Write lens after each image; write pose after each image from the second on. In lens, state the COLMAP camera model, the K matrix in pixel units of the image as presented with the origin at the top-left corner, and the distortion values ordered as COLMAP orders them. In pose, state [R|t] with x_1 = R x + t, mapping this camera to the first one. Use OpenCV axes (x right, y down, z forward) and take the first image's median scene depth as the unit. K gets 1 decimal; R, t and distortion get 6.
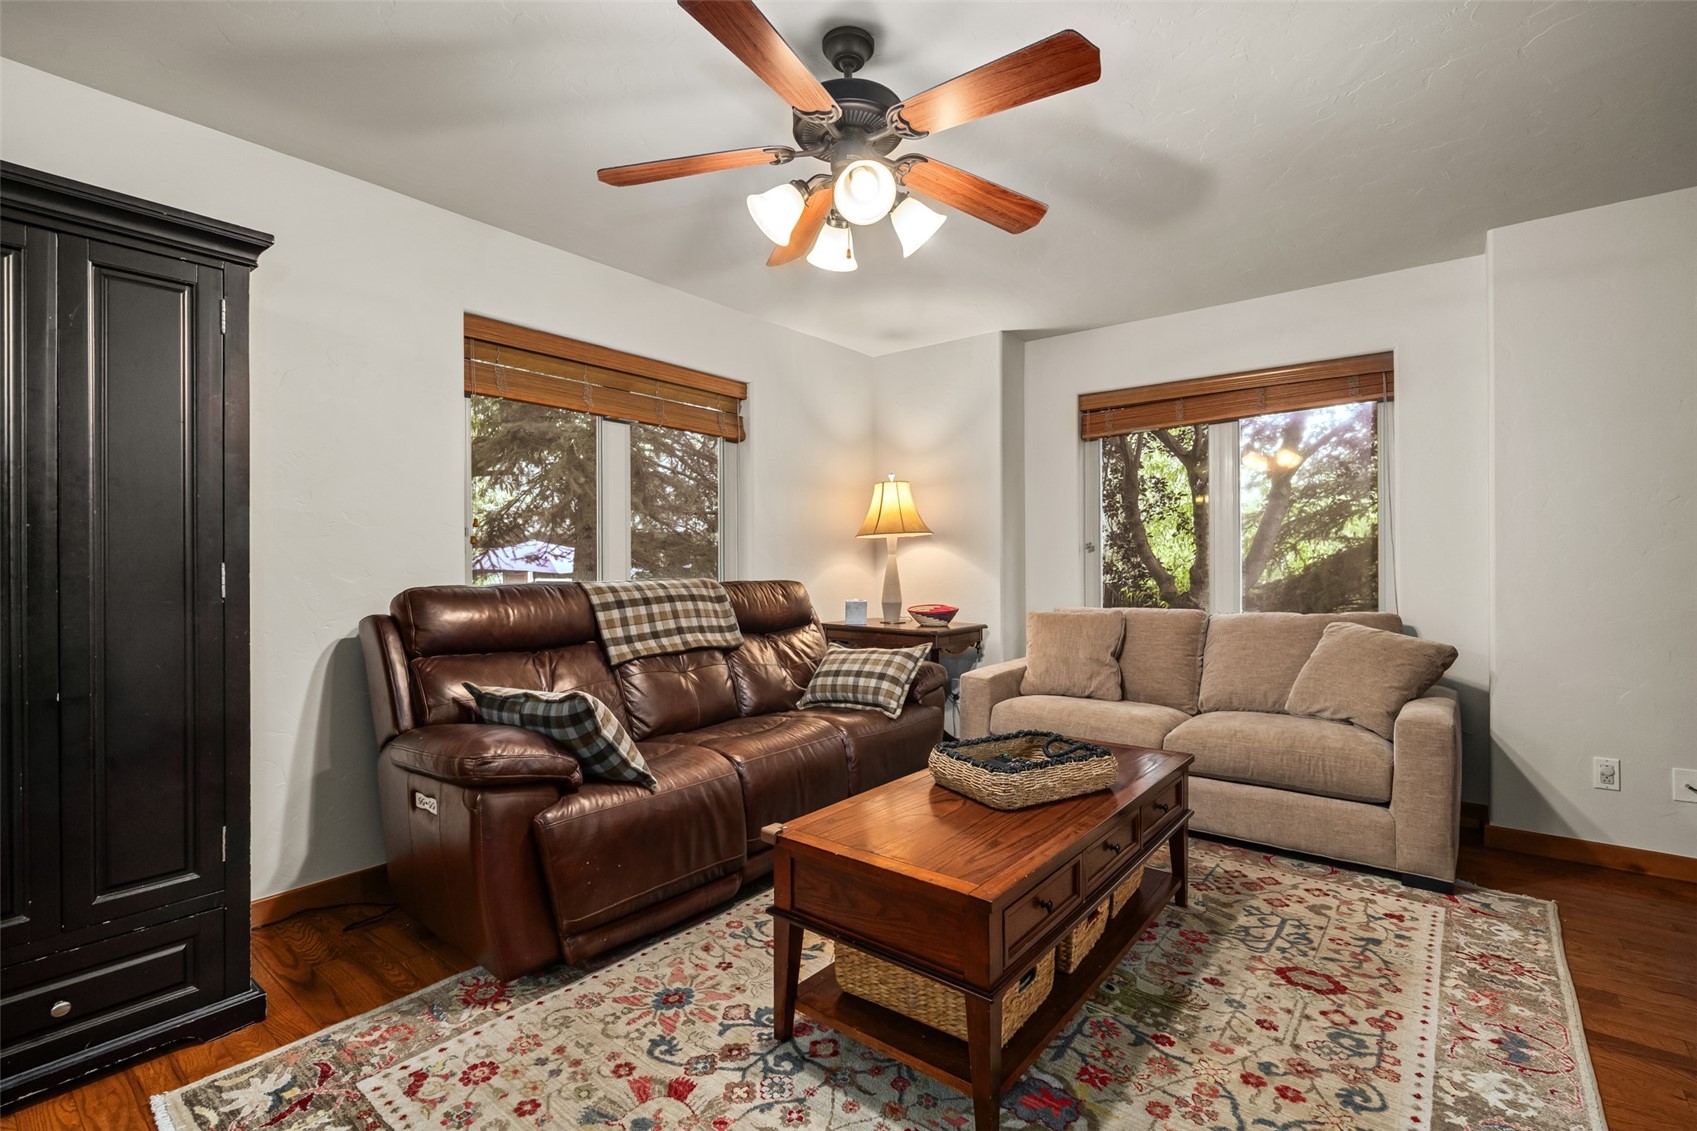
lens RADIAL K [[756.7, 0, 839.8], [0, 756.7, 565.1], [0, 0, 1]] dist [-0.003635, -0.000163]
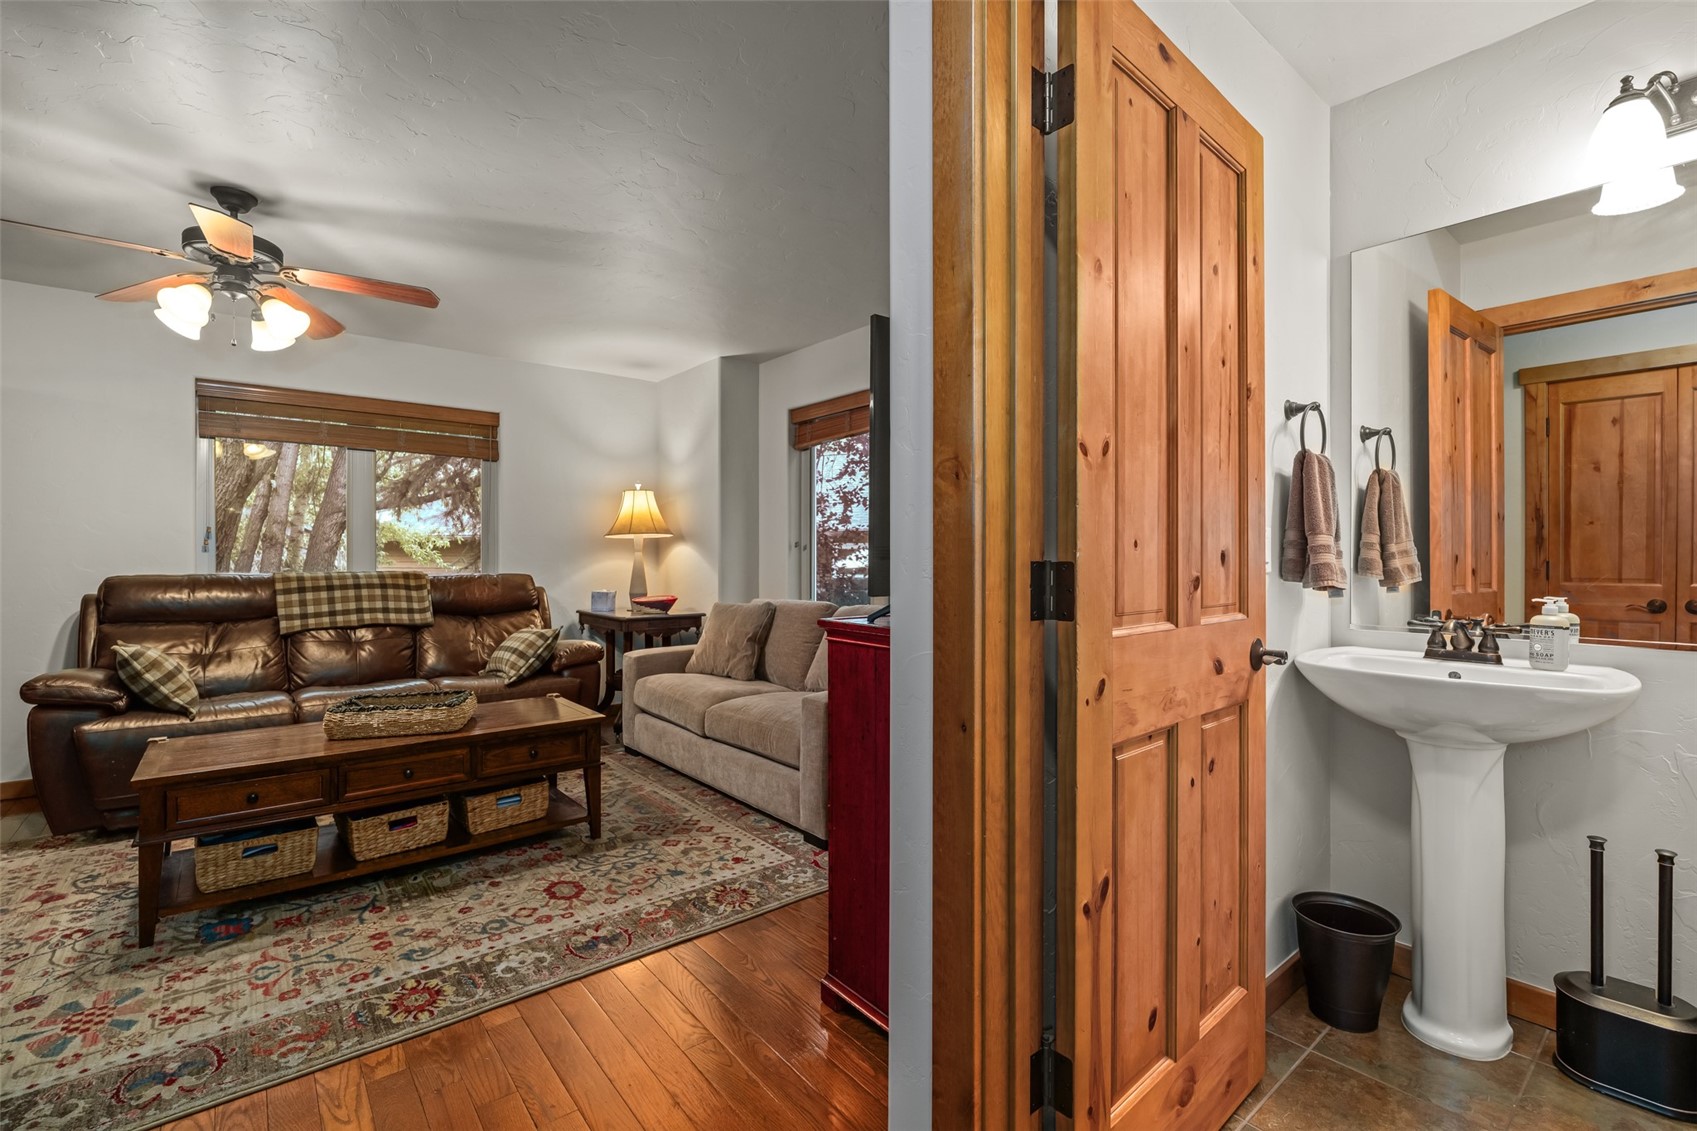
lens RADIAL K [[739.9, 0, 850.6], [0, 739.9, 555.9], [0, 0, 1]] dist [-0.003465, -0.000216]
pose [[0.978971, 0.001387, -0.203995, 1.096836], [-0.002853, 0.999972, -0.006894, -0.002447], [0.203980, 0.007331, 0.978948, -0.096717]]
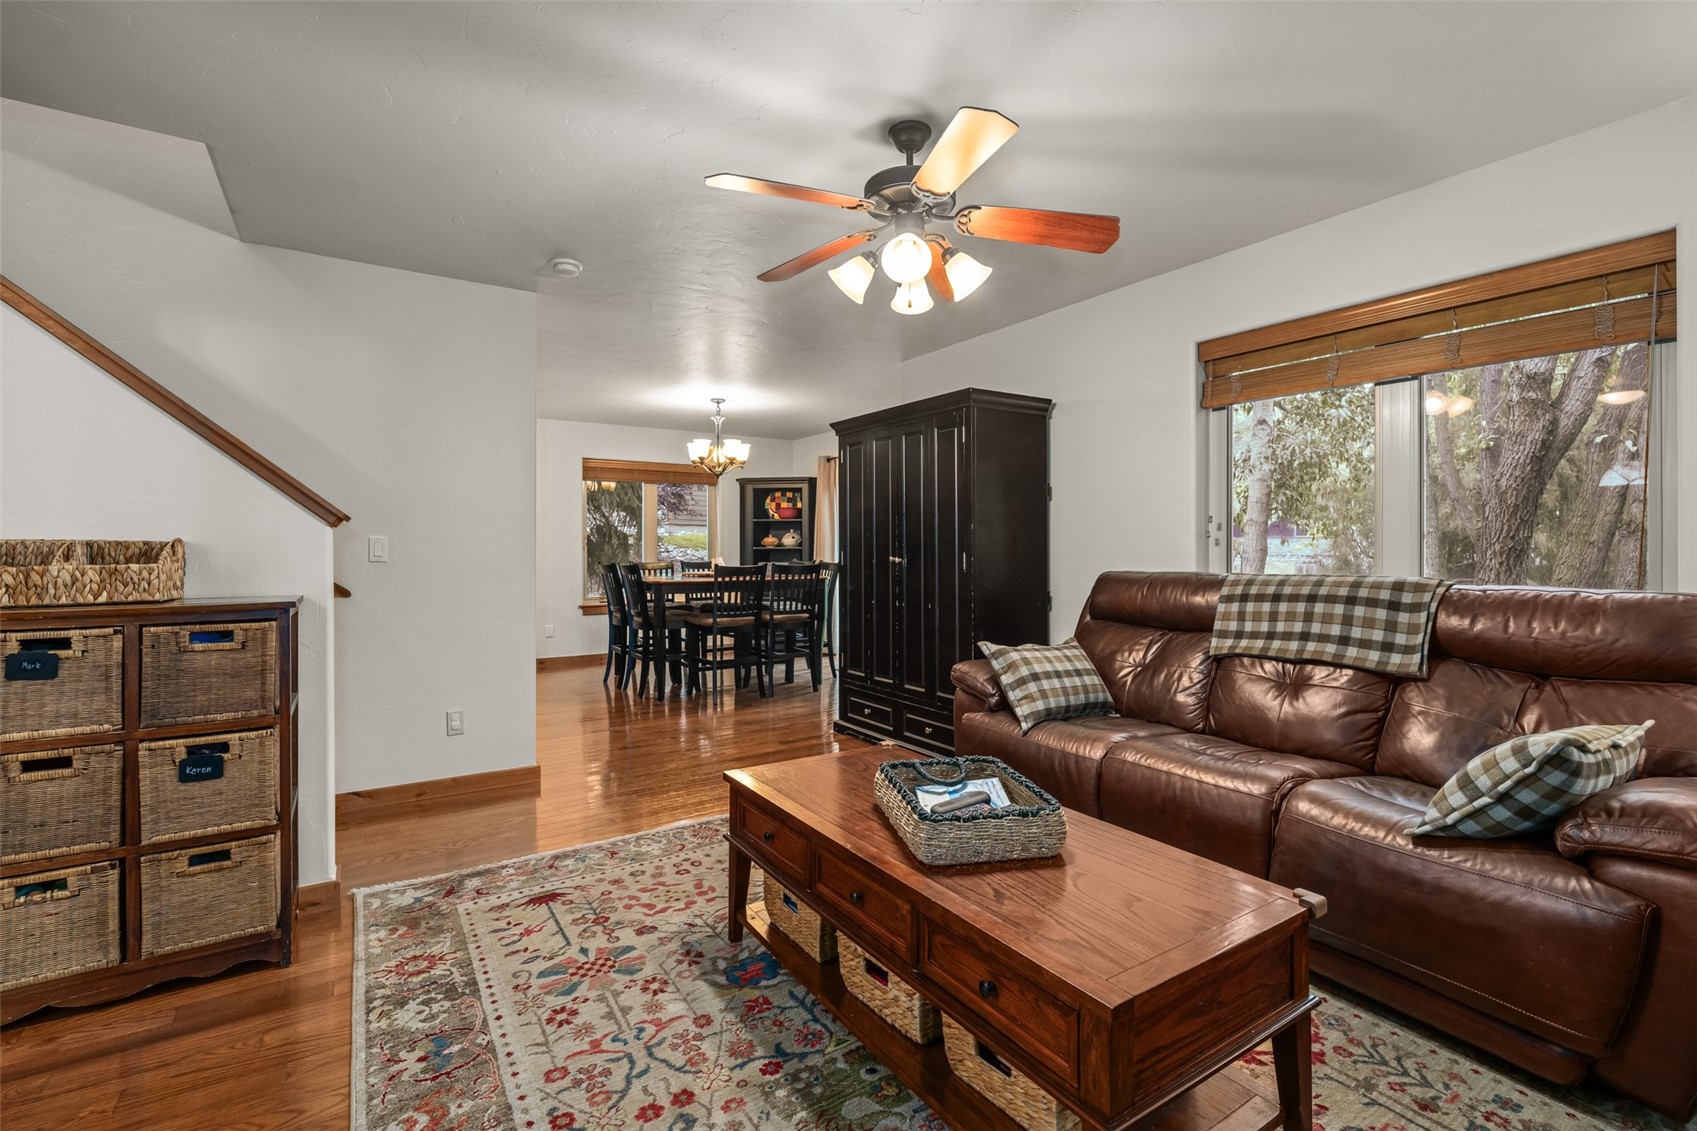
lens RADIAL K [[772.3, 0, 858.7], [0, 772.3, 566.6], [0, 0, 1]] dist [-0.002546, -0.000294]
pose [[-0.302550, 0.018760, -0.952949, 0.916622], [-0.009091, 0.999704, 0.022567, -0.005136], [0.953090, 0.015491, -0.302290, 0.983803]]
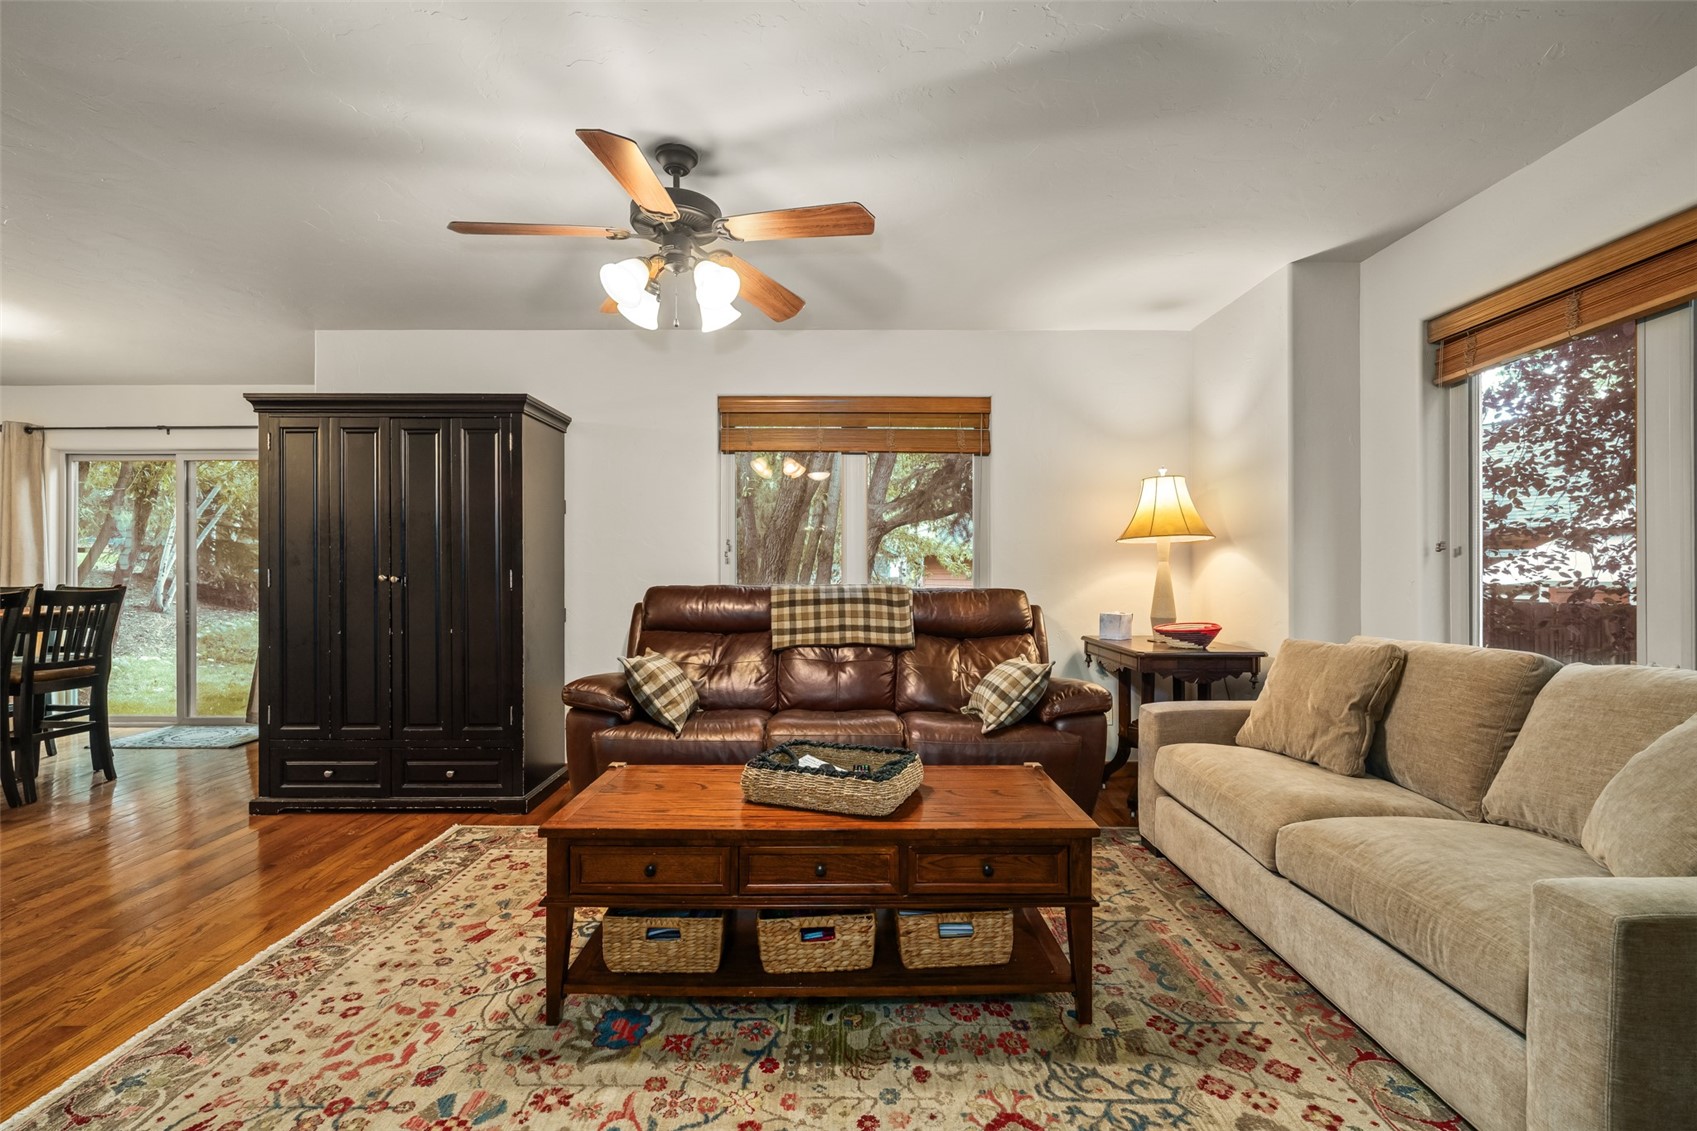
lens RADIAL K [[745.7, 0, 856.2], [0, 745.7, 575.3], [0, 0, 1]] dist [-0.003737, 0.000169]
pose [[0.634512, 0.007063, -0.772881, 0.878420], [-0.005089, 0.999975, 0.004960, -0.002282], [0.772896, 0.000786, 0.634532, 0.343541]]
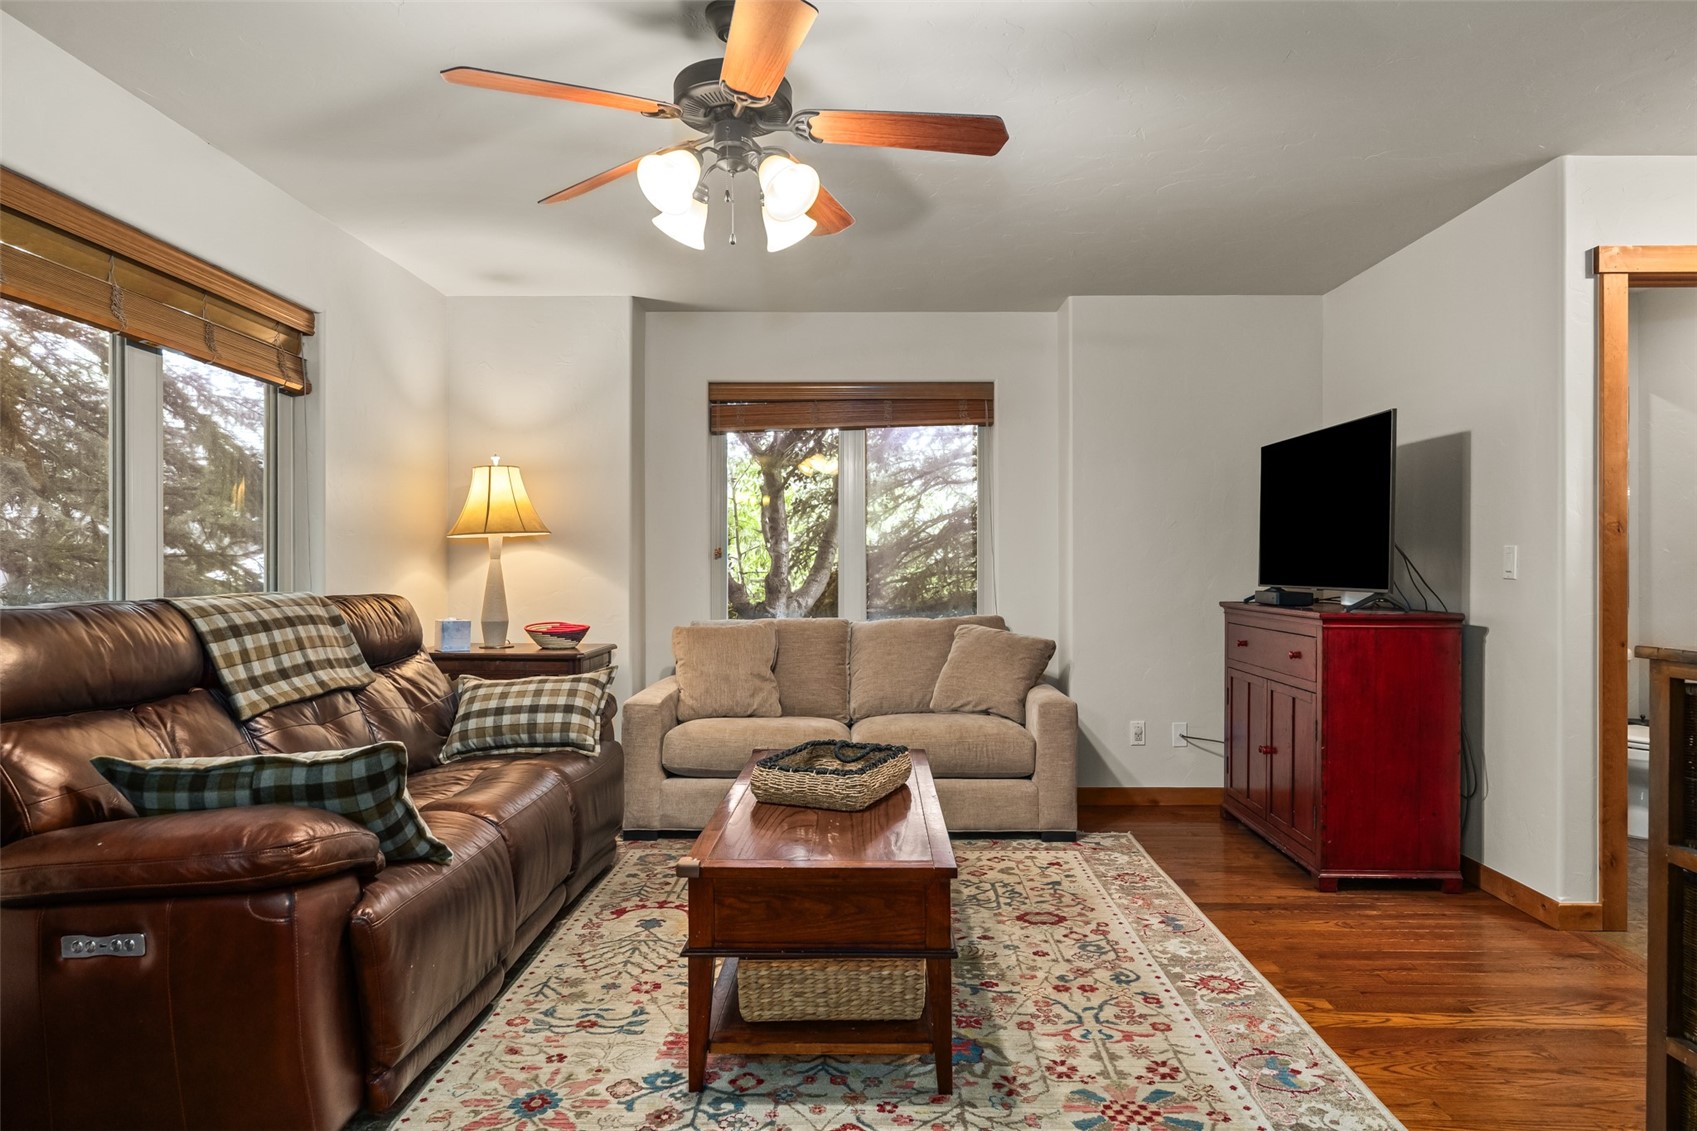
lens RADIAL K [[993.4, 0, 854.2], [0, 993.4, 572.0], [0, 0, 1]] dist [-0.003838, 0.000423]
pose [[0.783420, 0.000213, 0.621492, -0.482559], [0.000599, 0.999999, -0.001098, 0.000521], [-0.621492, 0.001232, 0.783419, -0.043226]]
